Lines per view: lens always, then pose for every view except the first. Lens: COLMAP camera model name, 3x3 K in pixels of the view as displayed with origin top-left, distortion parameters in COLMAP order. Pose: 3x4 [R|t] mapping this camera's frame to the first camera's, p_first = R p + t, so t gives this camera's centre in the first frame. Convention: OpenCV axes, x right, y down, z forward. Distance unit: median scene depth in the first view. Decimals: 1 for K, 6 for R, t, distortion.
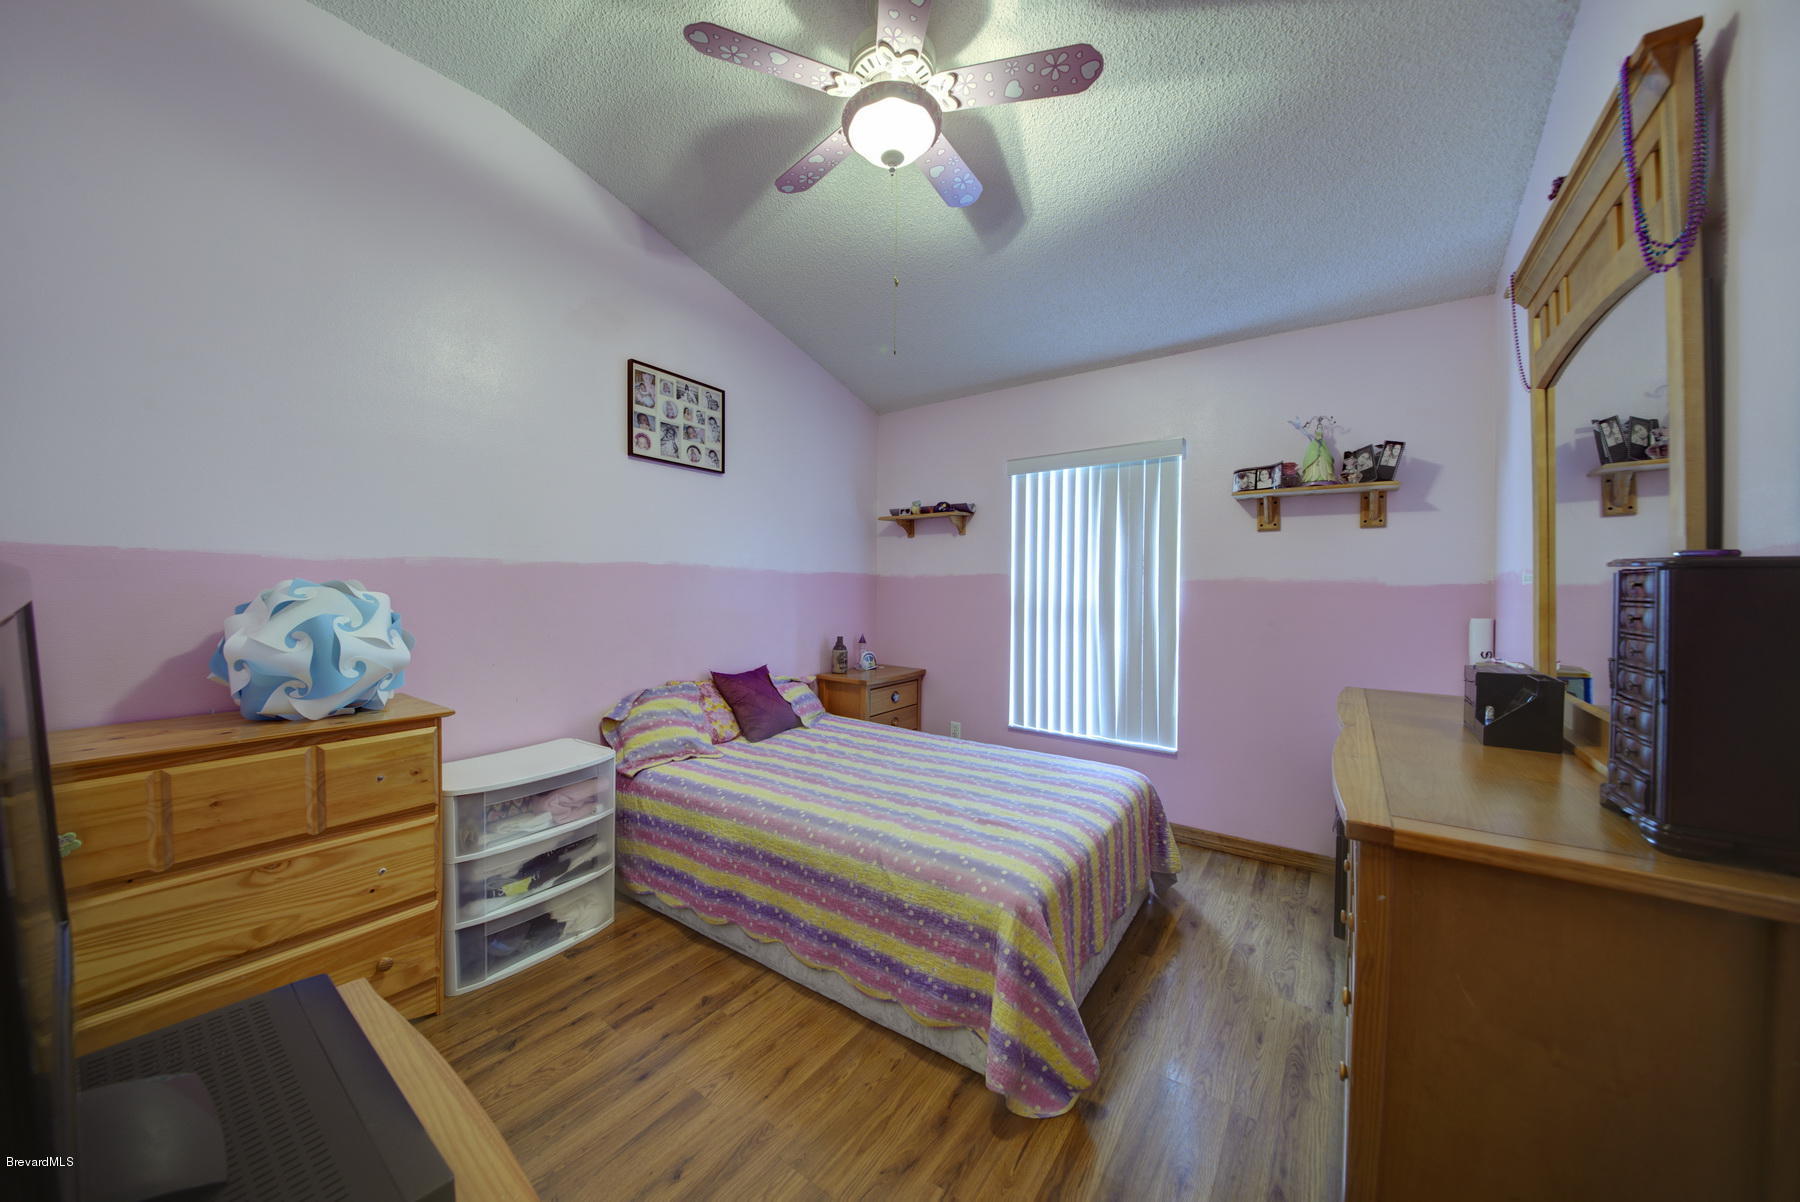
lens RADIAL K [[619.6, 0, 896.0], [0, 619.6, 590.5], [0, 0, 1]] dist [0.007958, -0.003254]
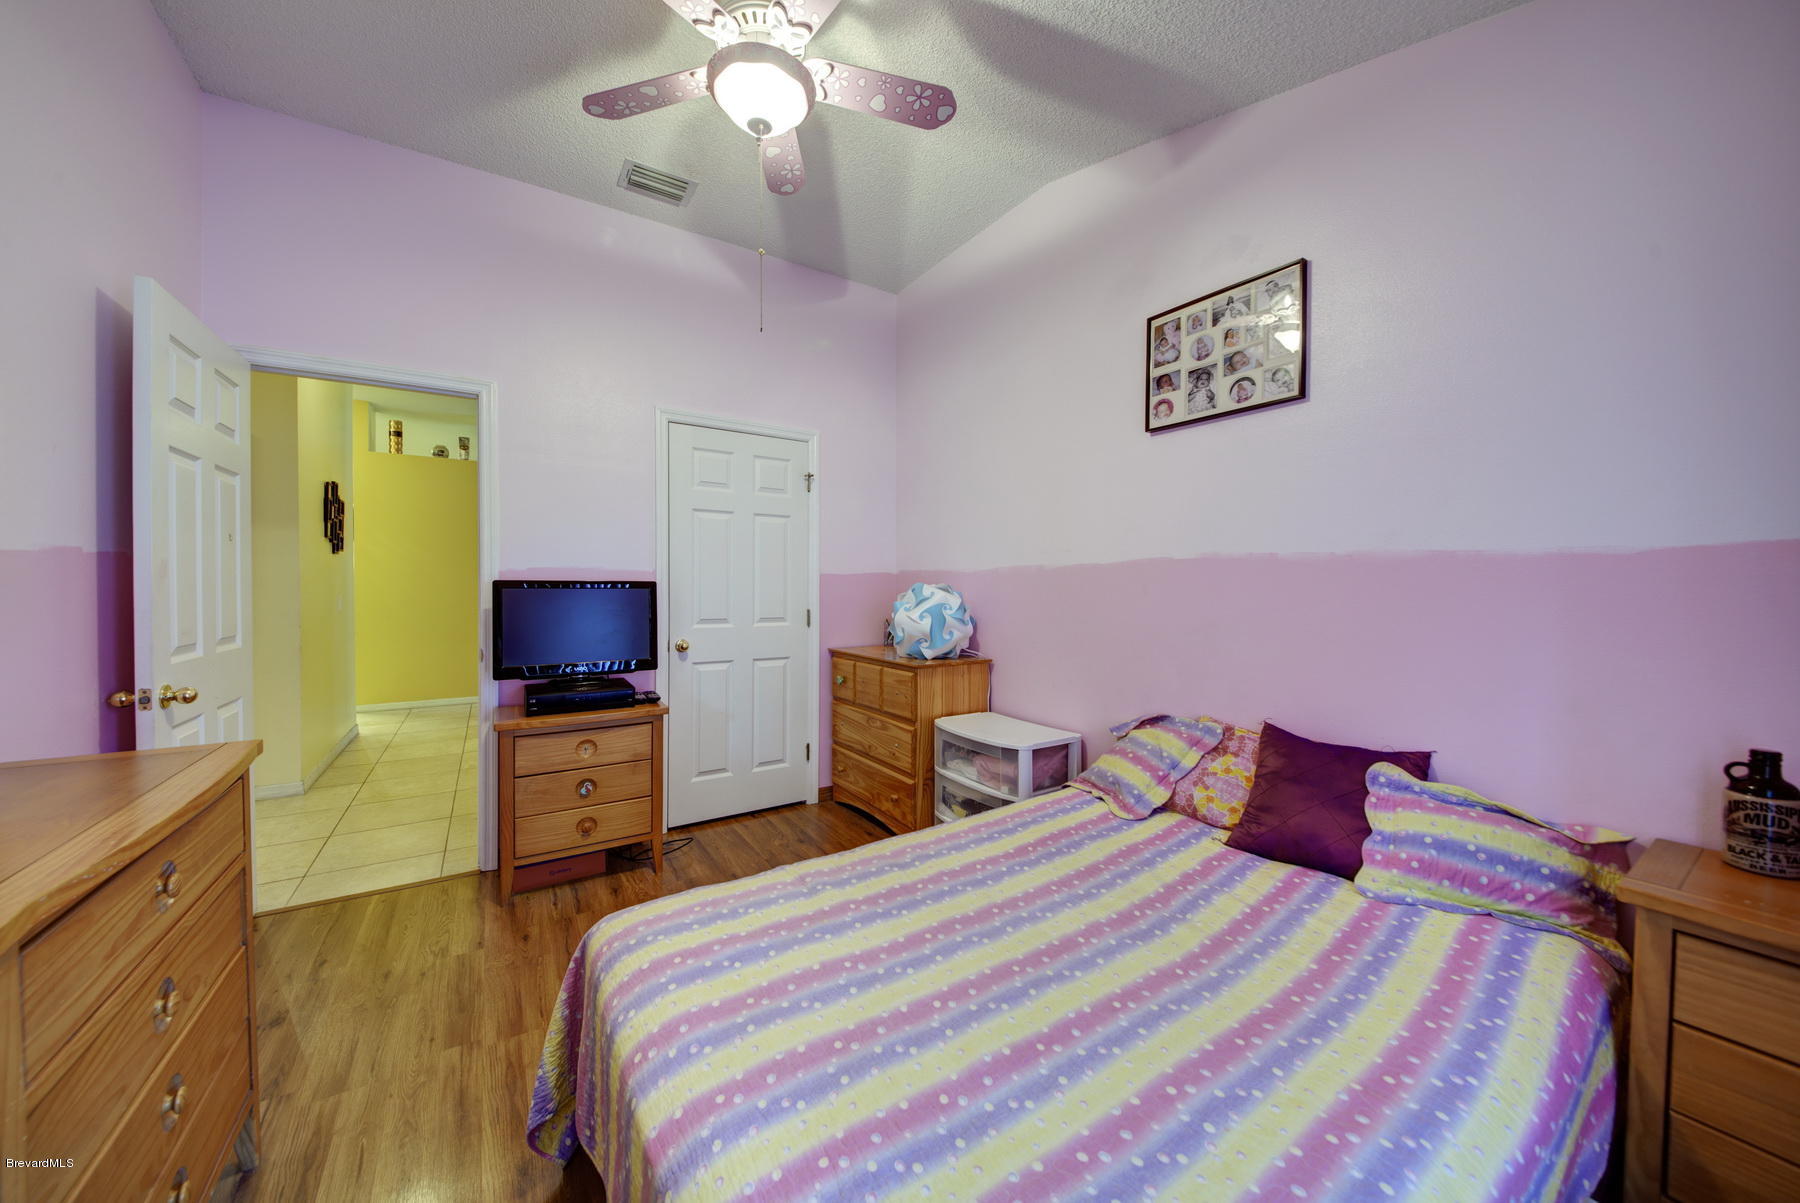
lens RADIAL K [[619.6, 0, 896.3], [0, 619.6, 592.9], [0, 0, 1]] dist [0.007958, -0.003254]
pose [[-0.386273, 0.006366, -0.922363, 0.474397], [-0.008874, 0.999904, 0.010617, -0.004075], [0.922342, 0.012286, -0.386179, 0.979660]]
